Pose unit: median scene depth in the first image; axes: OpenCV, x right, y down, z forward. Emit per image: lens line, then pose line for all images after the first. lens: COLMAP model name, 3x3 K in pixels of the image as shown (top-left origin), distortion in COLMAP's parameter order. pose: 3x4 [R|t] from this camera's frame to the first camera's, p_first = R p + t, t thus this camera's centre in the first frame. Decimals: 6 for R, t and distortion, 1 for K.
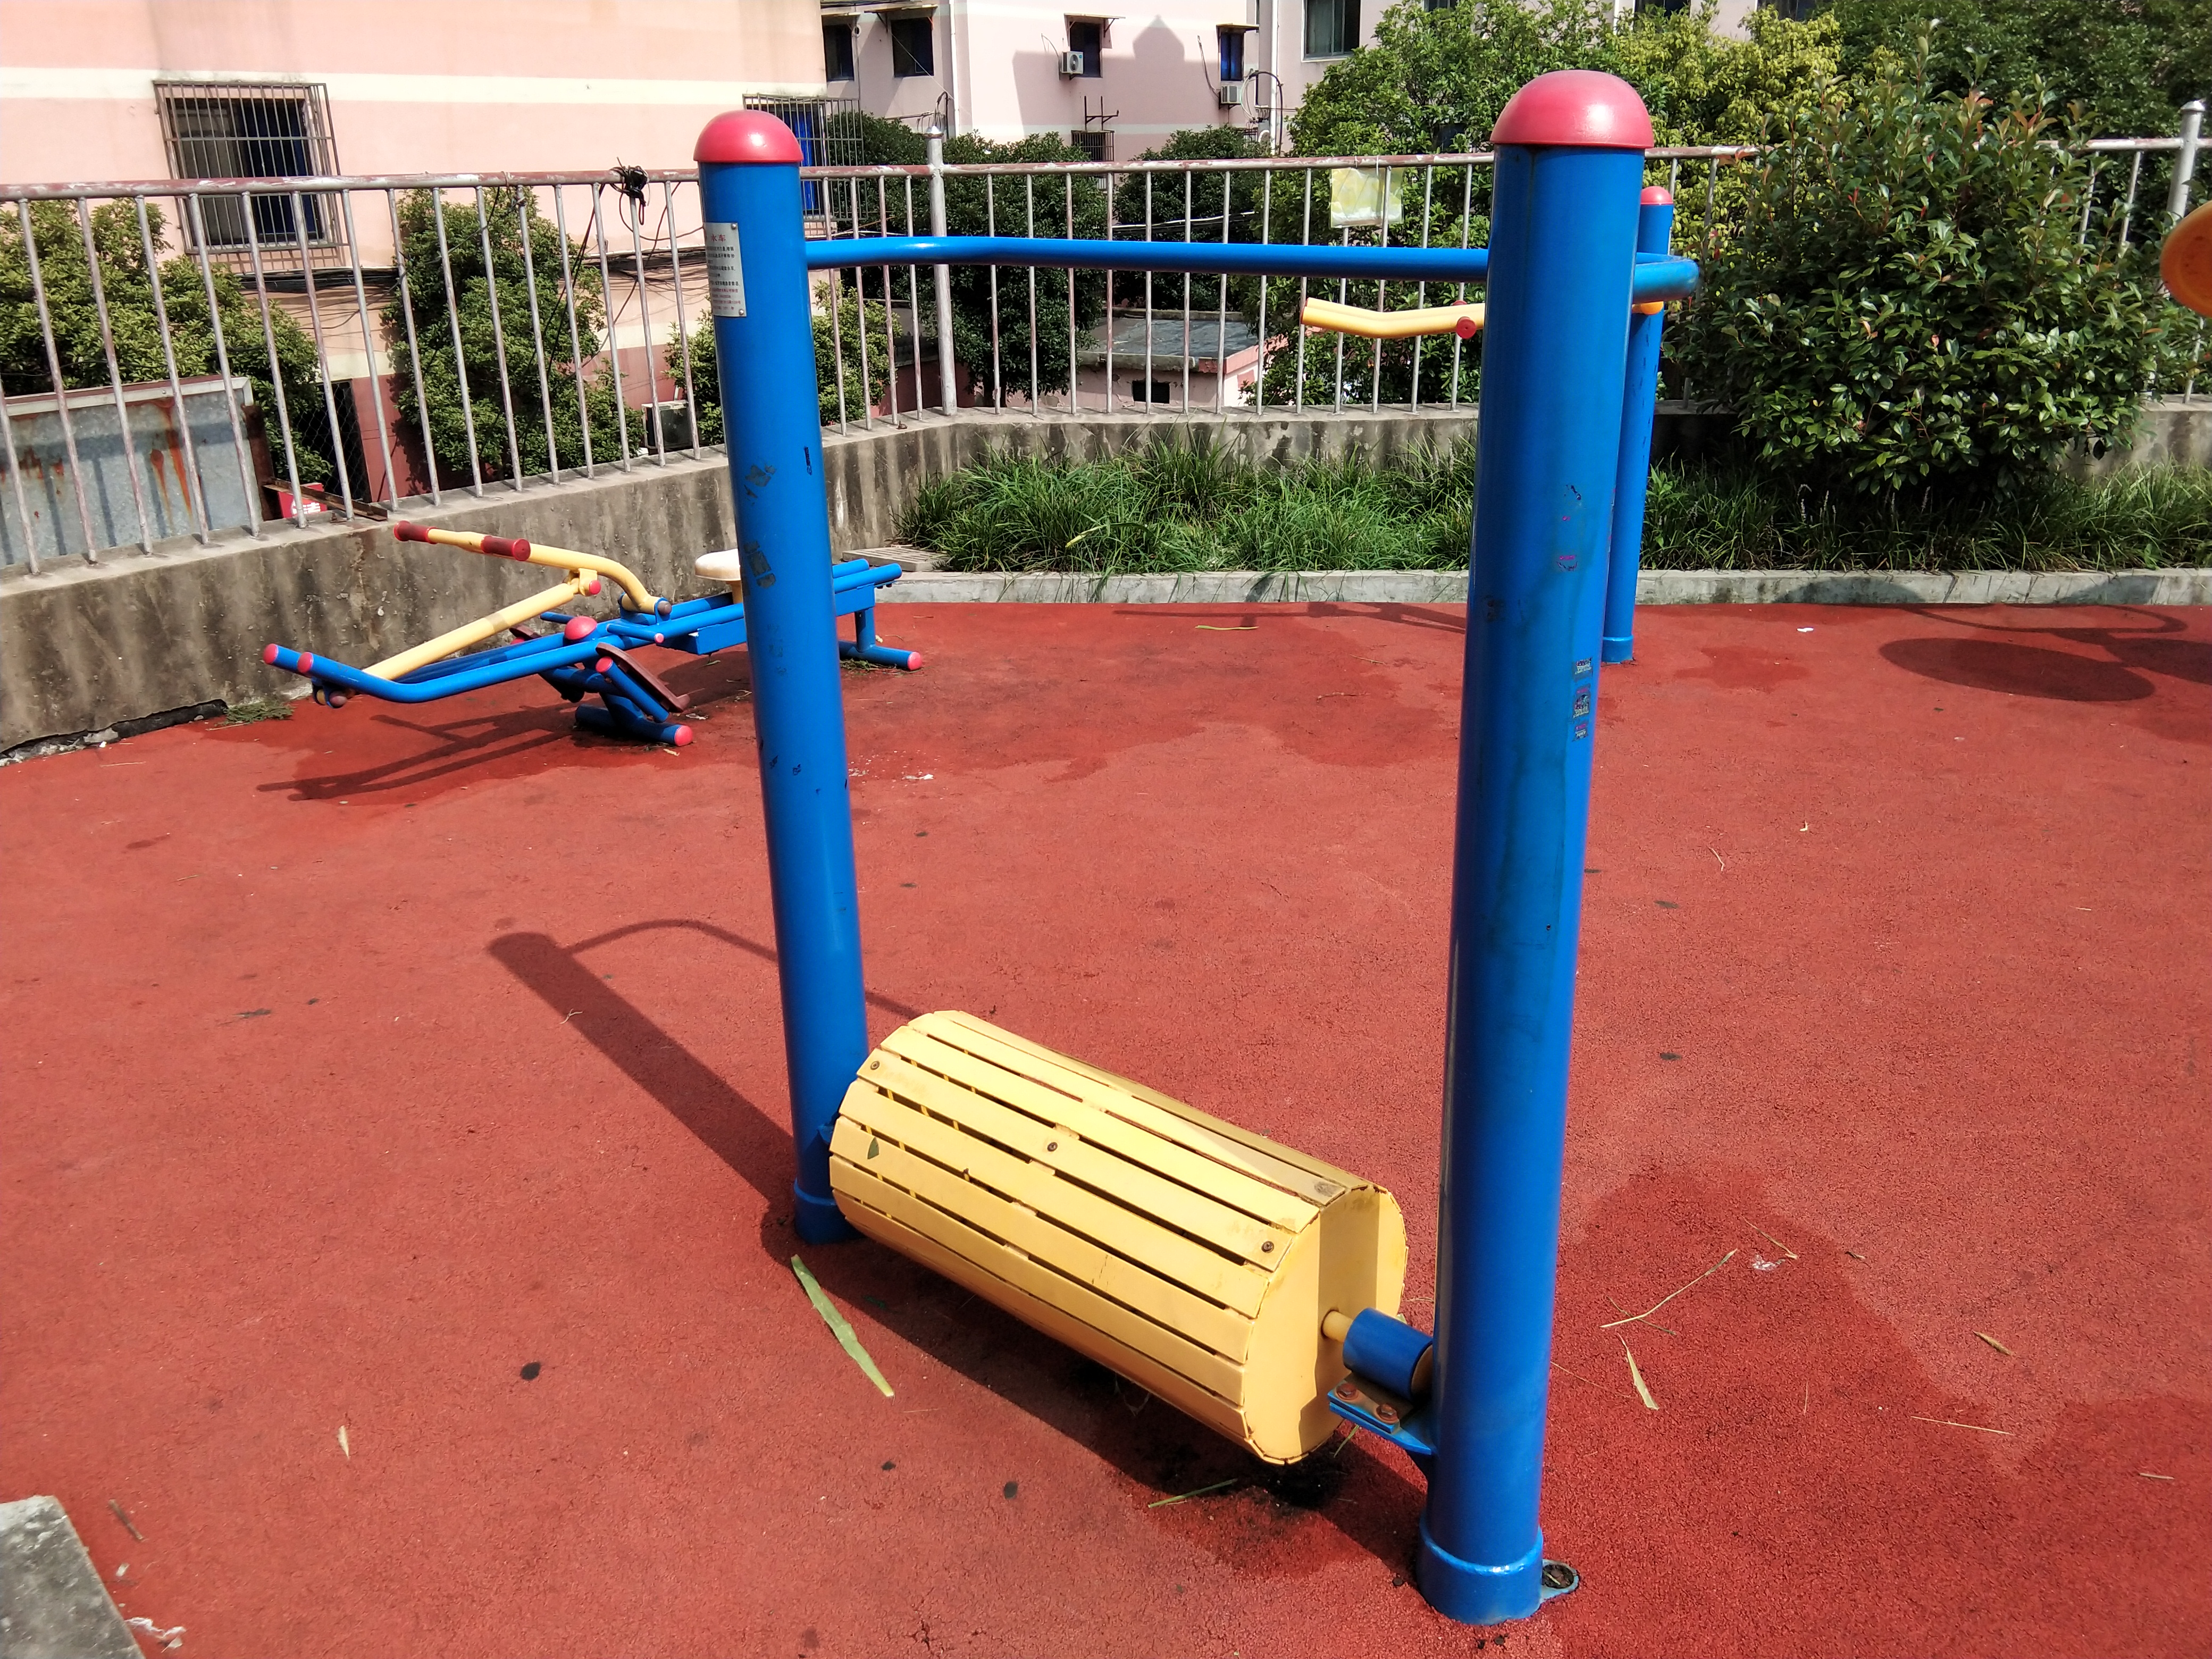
lens RADIAL K [[1742.5, 0, 1077.6], [0, 1742.5, 810.5], [0, 0, 1]] dist [0.108975, -0.156997]
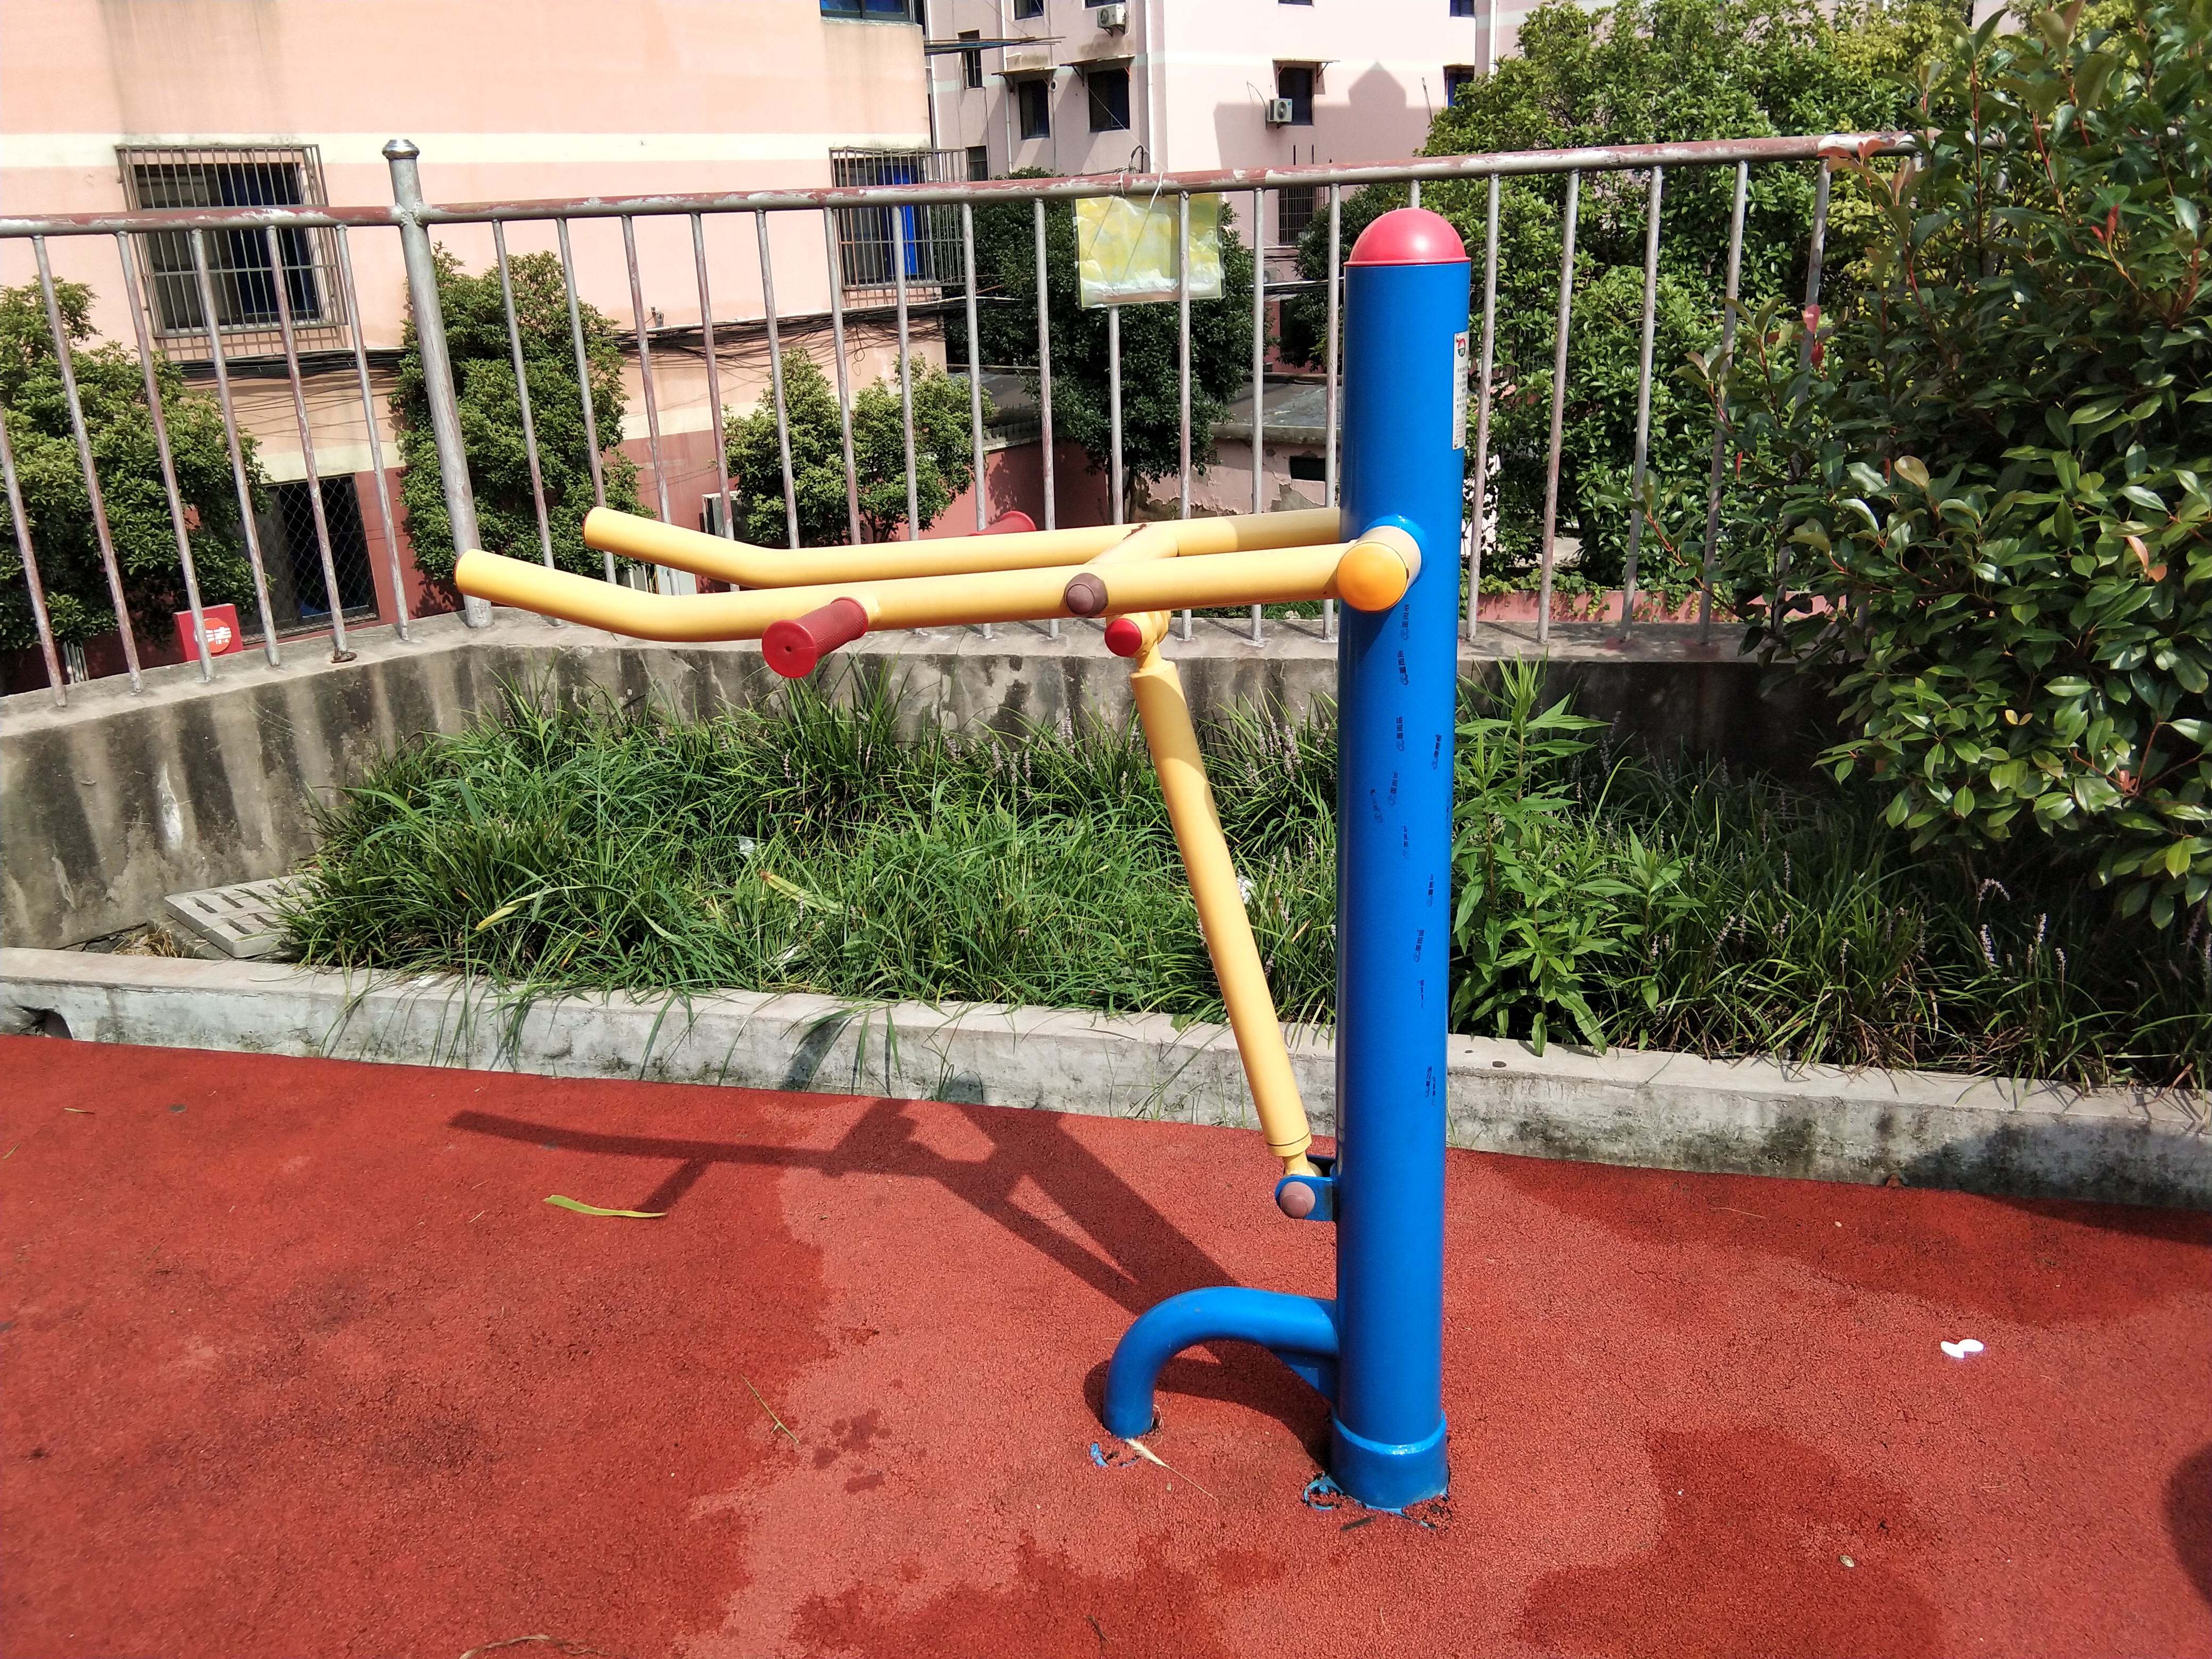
lens RADIAL K [[1757.8, 0, 1078.5], [0, 1757.8, 820.8], [0, 0, 1]] dist [0.108077, -0.164082]
pose [[0.990741, 0.022189, -0.133938, 0.252994], [-0.025688, 0.999371, -0.024448, -0.187771], [0.133311, 0.027662, 0.990688, 0.548308]]
